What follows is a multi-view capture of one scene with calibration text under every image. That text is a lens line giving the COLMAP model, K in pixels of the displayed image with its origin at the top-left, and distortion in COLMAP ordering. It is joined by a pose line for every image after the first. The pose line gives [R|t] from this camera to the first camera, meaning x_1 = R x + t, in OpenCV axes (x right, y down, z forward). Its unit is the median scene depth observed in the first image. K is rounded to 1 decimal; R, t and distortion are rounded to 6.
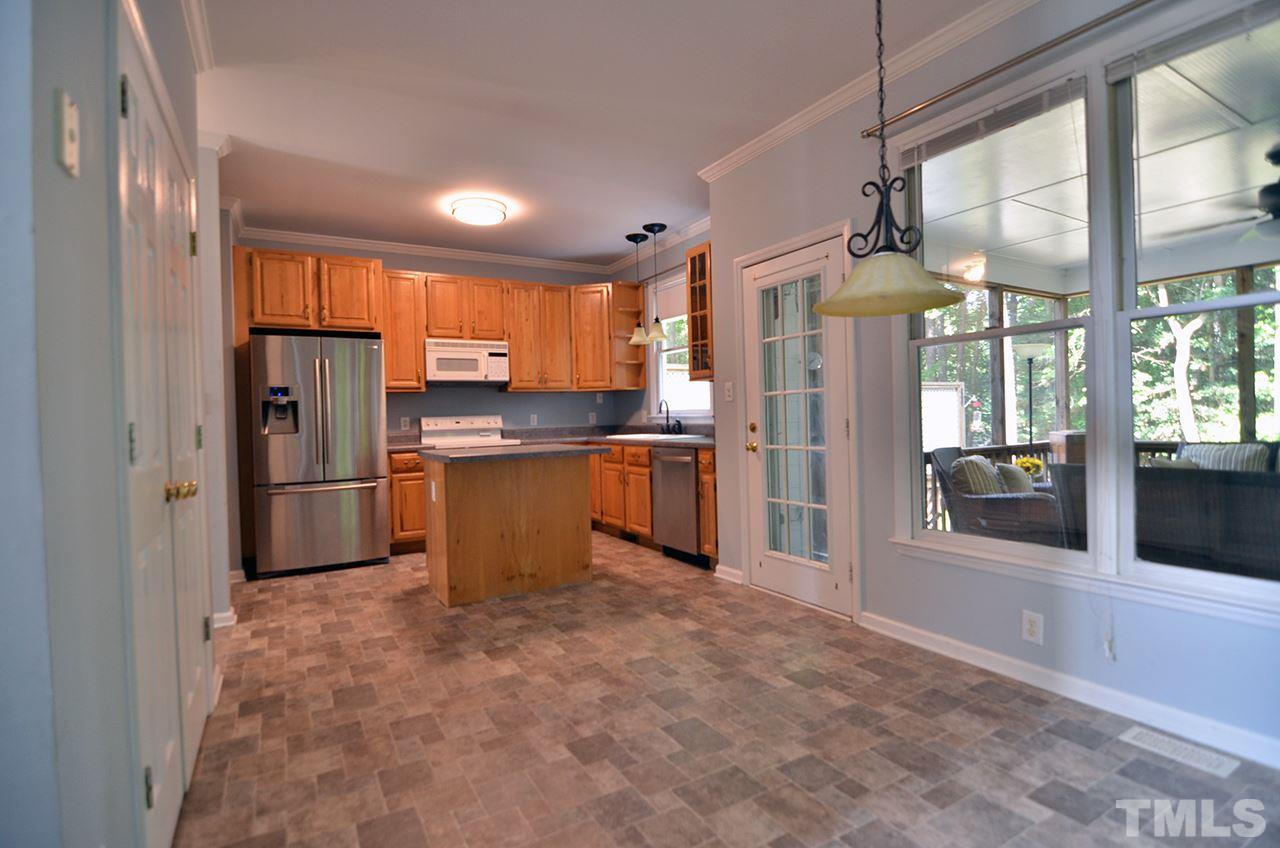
lens RADIAL K [[620.1, 0, 644.9], [0, 620.1, 421.1], [0, 0, 1]] dist [-0.005913, -0.002812]
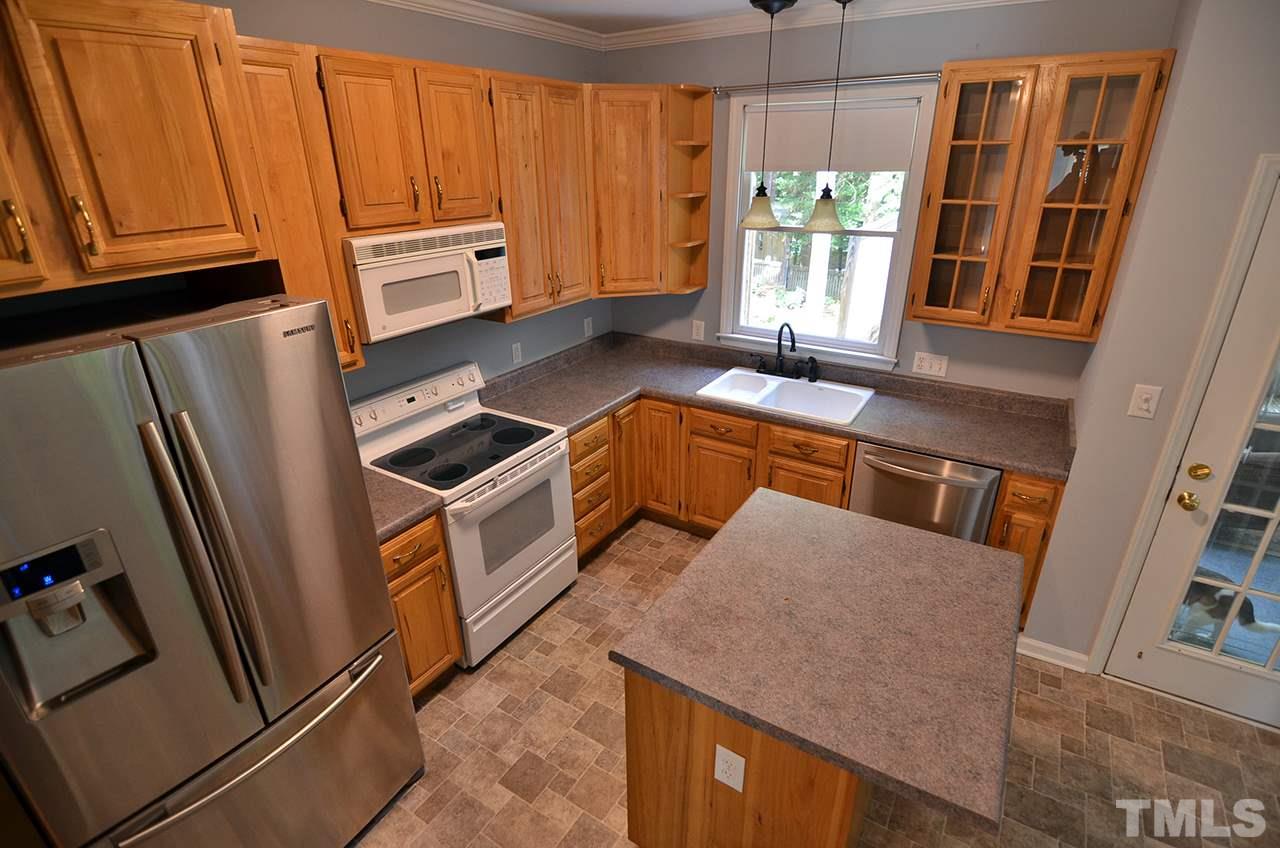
lens RADIAL K [[620.1, 0, 641.7], [0, 620.1, 429.4], [0, 0, 1]] dist [-0.005913, -0.002812]
pose [[0.888652, -0.169406, 0.426145, -0.368179], [-0.006322, 0.924652, 0.380761, -0.168237], [-0.458539, -0.341058, 0.820623, 0.539204]]
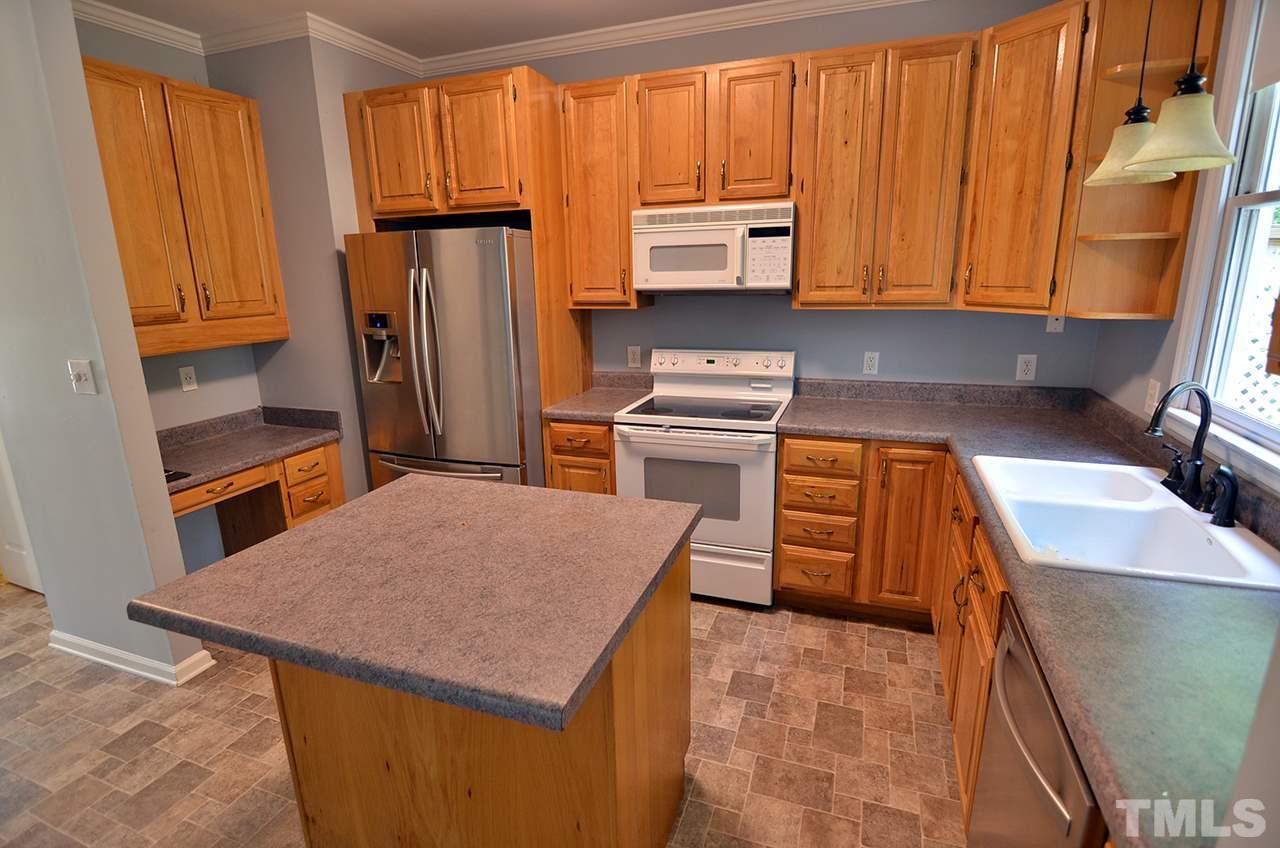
lens RADIAL K [[620.1, 0, 636.1], [0, 620.1, 429.0], [0, 0, 1]] dist [-0.005913, -0.002812]
pose [[0.632209, 0.205894, -0.746940, 0.085757], [-0.003232, 0.964737, 0.263195, -0.089167], [0.774791, -0.163981, 0.610581, 0.627363]]
